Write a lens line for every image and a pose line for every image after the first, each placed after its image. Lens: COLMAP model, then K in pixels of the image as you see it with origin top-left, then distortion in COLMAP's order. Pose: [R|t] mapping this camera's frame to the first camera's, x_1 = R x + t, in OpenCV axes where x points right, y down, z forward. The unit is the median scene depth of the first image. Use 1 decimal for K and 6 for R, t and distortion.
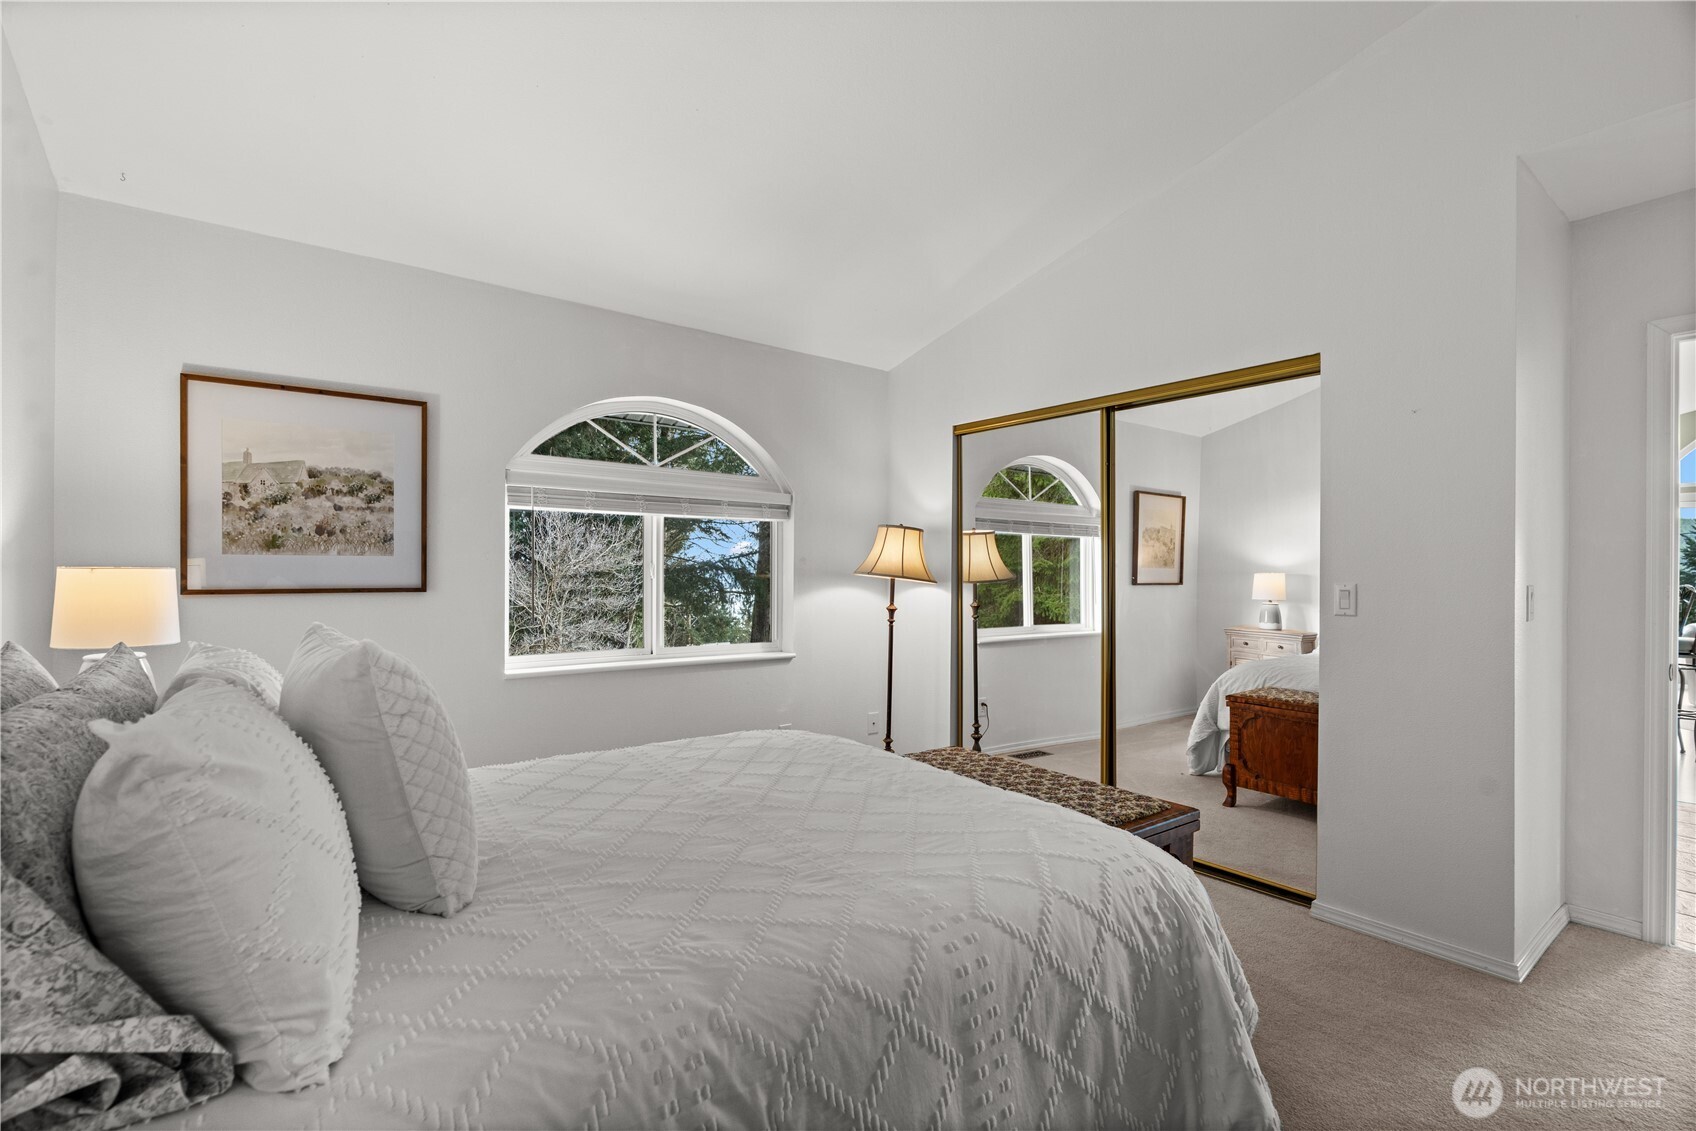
lens RADIAL K [[748.9, 0, 844.4], [0, 748.9, 587.7], [0, 0, 1]] dist [-0.000643, 0.000050]
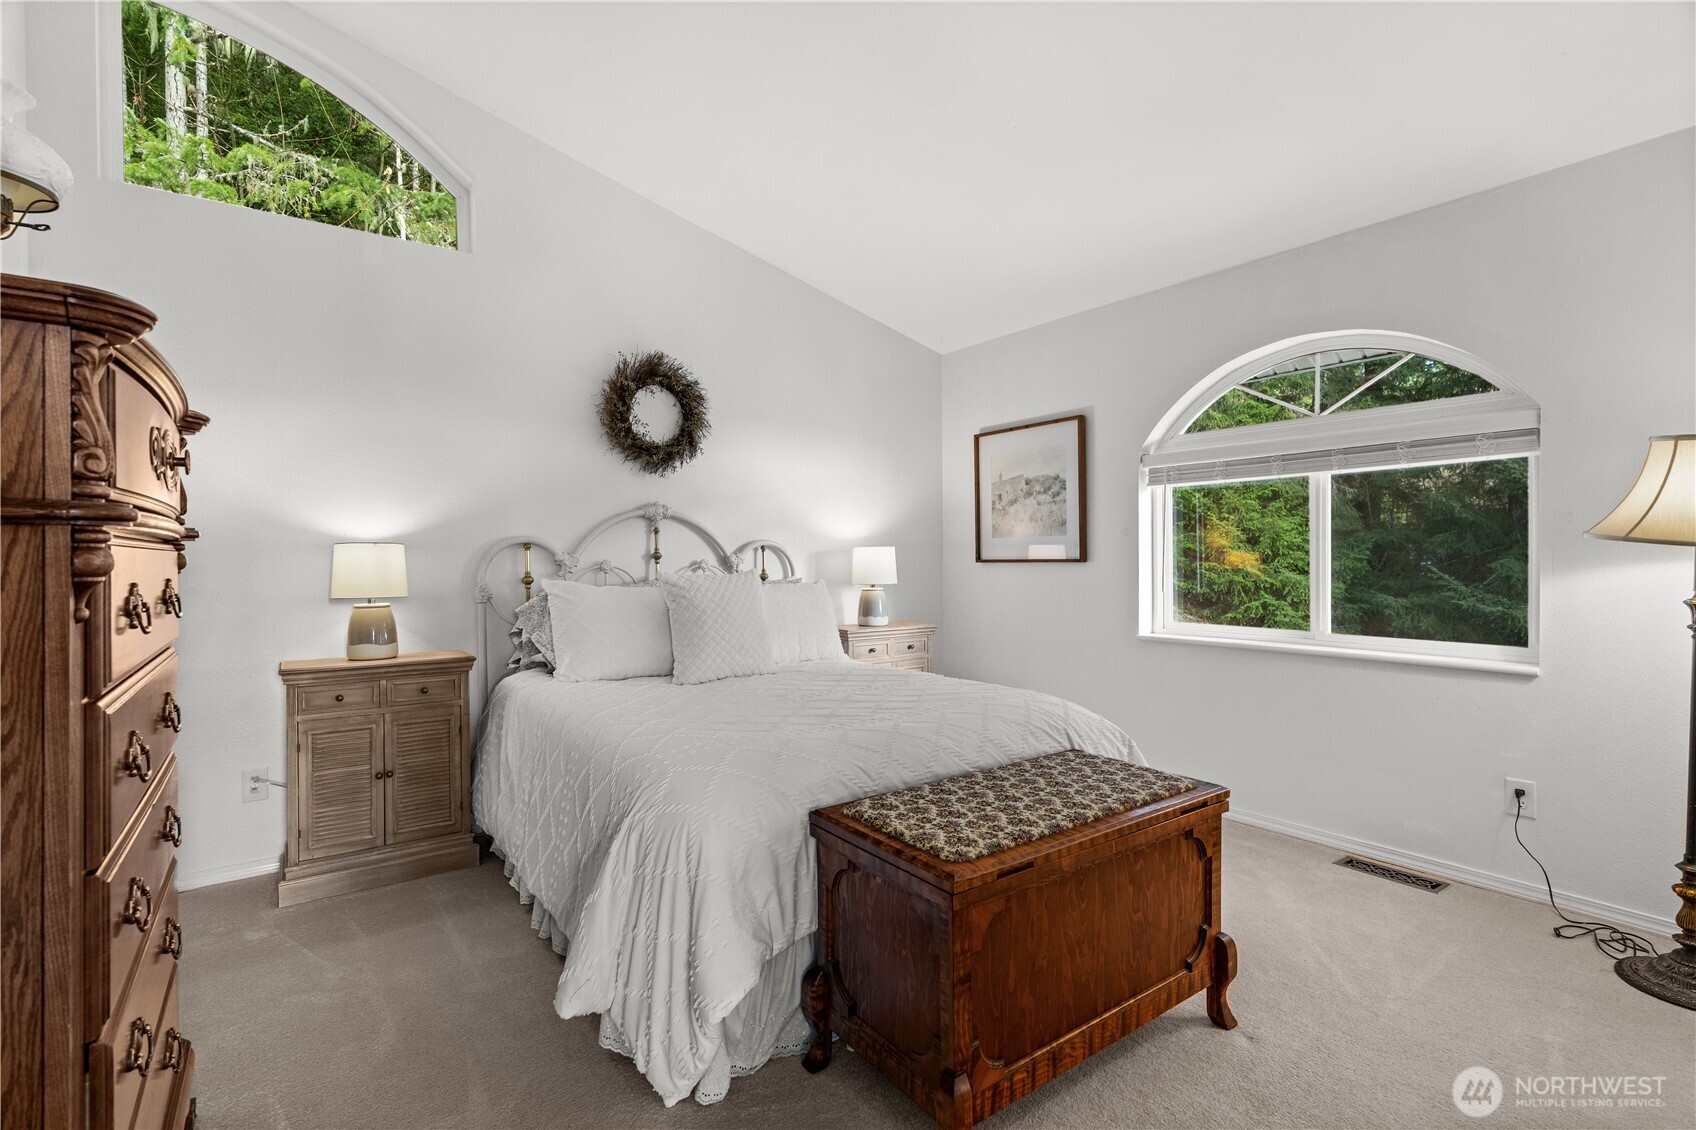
lens RADIAL K [[765.5, 0, 813.3], [0, 765.5, 555.8], [0, 0, 1]] dist [0.000070, 0.000321]
pose [[-0.042280, 0.003291, -0.999100, 0.821094], [-0.002369, 0.999991, 0.003394, -0.008002], [0.999103, 0.002510, -0.042272, 0.611160]]
